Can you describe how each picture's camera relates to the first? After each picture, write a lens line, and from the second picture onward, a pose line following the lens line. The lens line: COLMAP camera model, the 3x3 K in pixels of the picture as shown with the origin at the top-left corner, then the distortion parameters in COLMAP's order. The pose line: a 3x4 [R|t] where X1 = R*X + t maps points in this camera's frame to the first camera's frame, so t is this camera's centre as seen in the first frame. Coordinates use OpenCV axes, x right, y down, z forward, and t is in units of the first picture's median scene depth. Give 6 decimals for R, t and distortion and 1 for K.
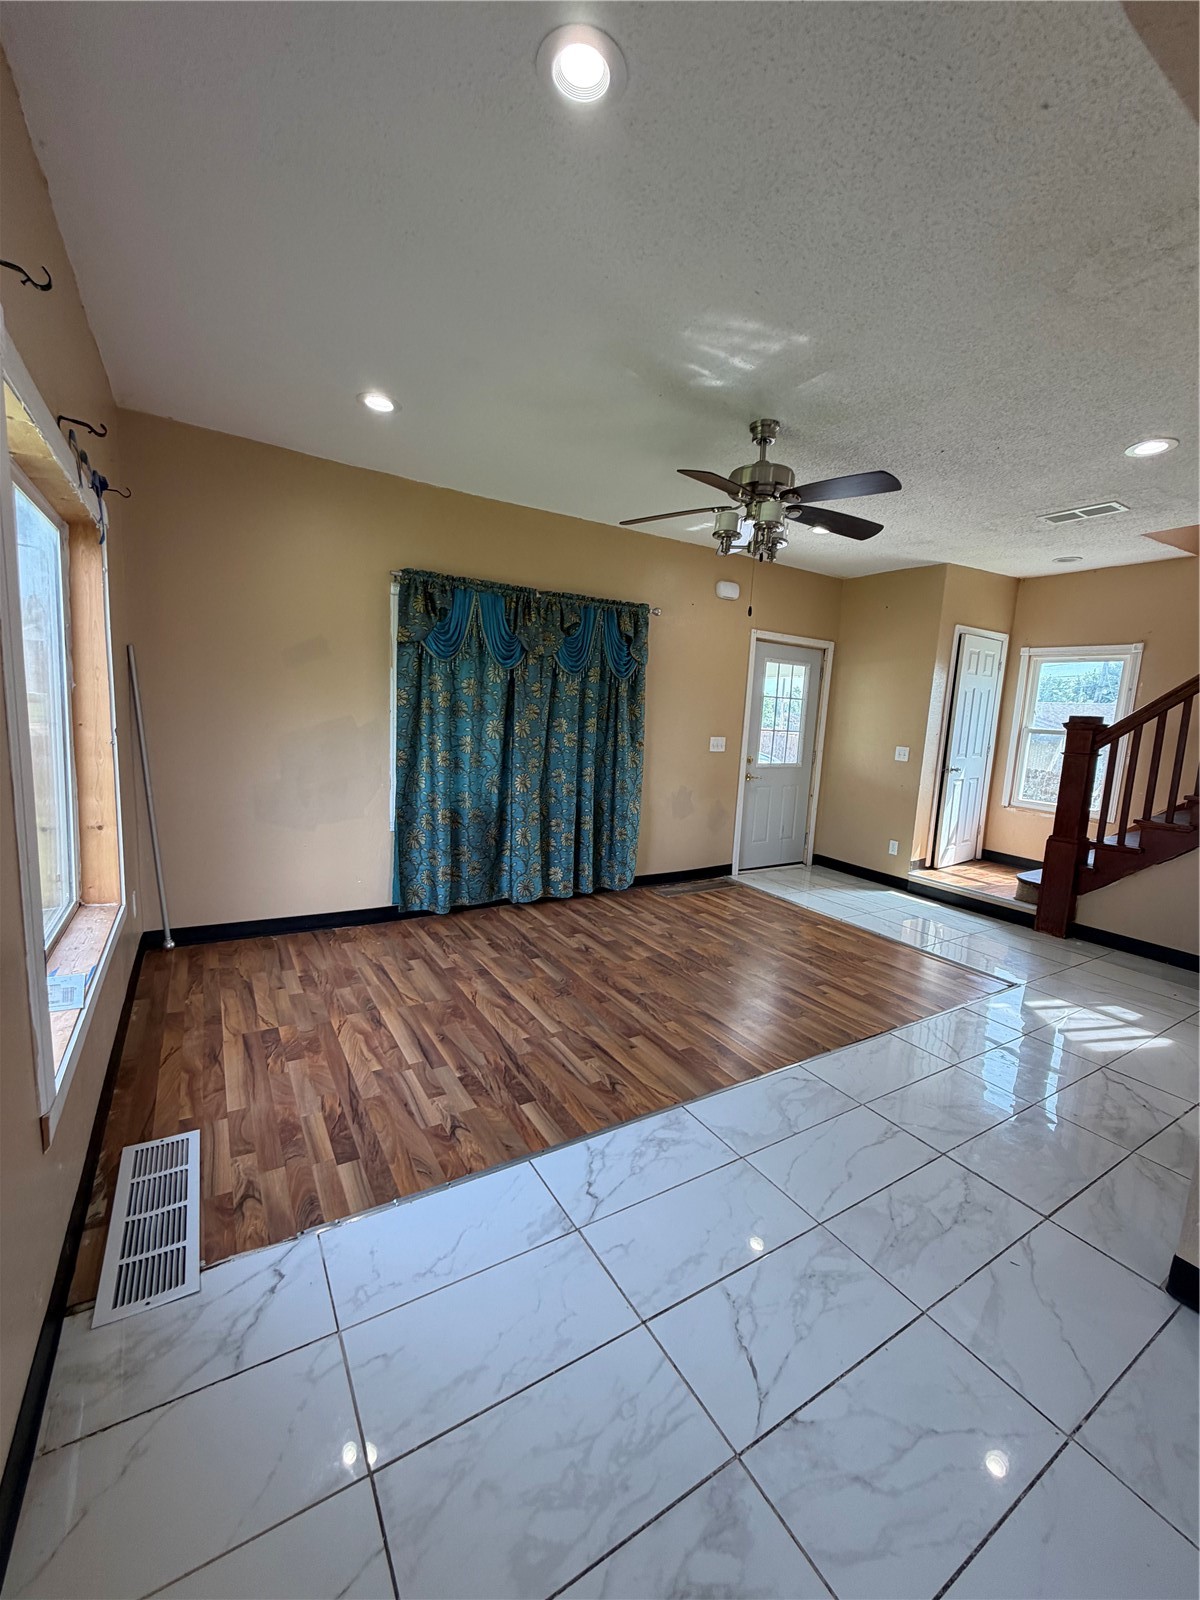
lens RADIAL K [[637.2, 0, 600.0], [0, 637.2, 795.4], [0, 0, 1]] dist [-0.000458, -0.001288]
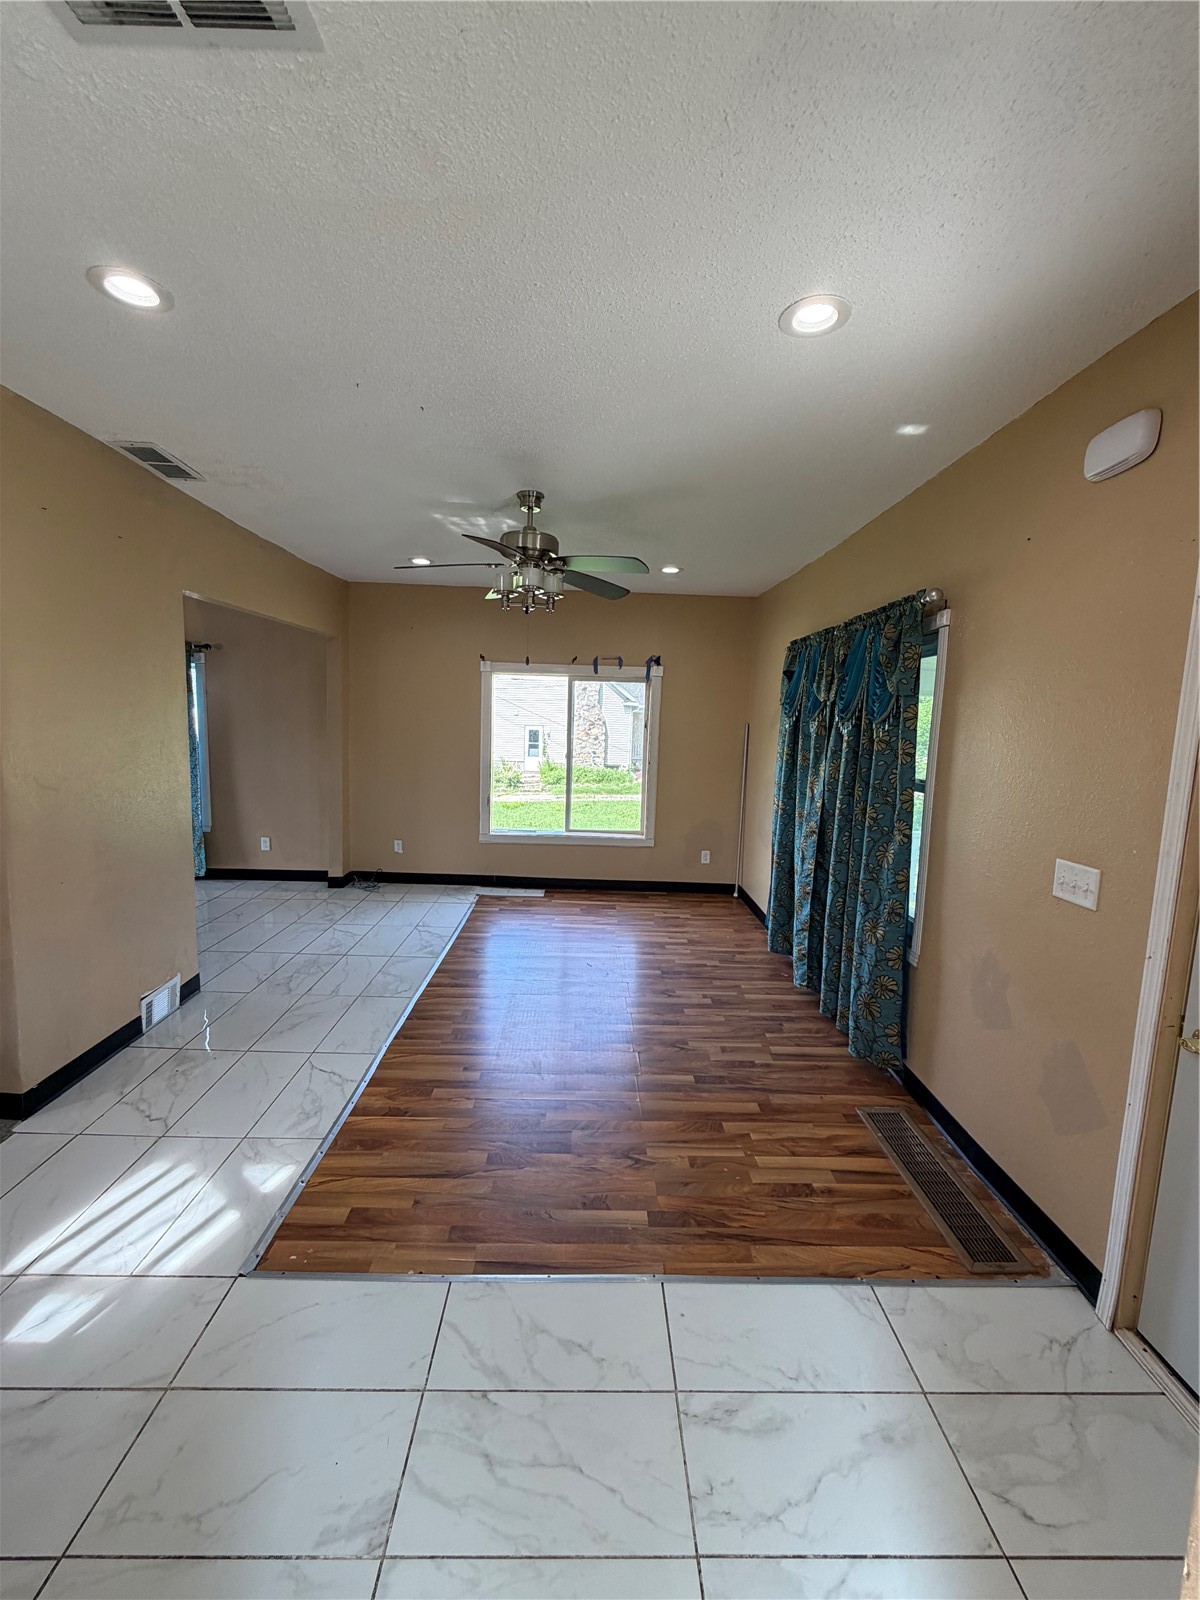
lens RADIAL K [[637.2, 0, 596.9], [0, 637.2, 795.9], [0, 0, 1]] dist [-0.000458, -0.001288]
pose [[-0.507443, 0.036803, -0.860899, 0.911549], [-0.174123, 0.974097, 0.144276, -0.193448], [0.843909, 0.223114, -0.487890, 1.362261]]
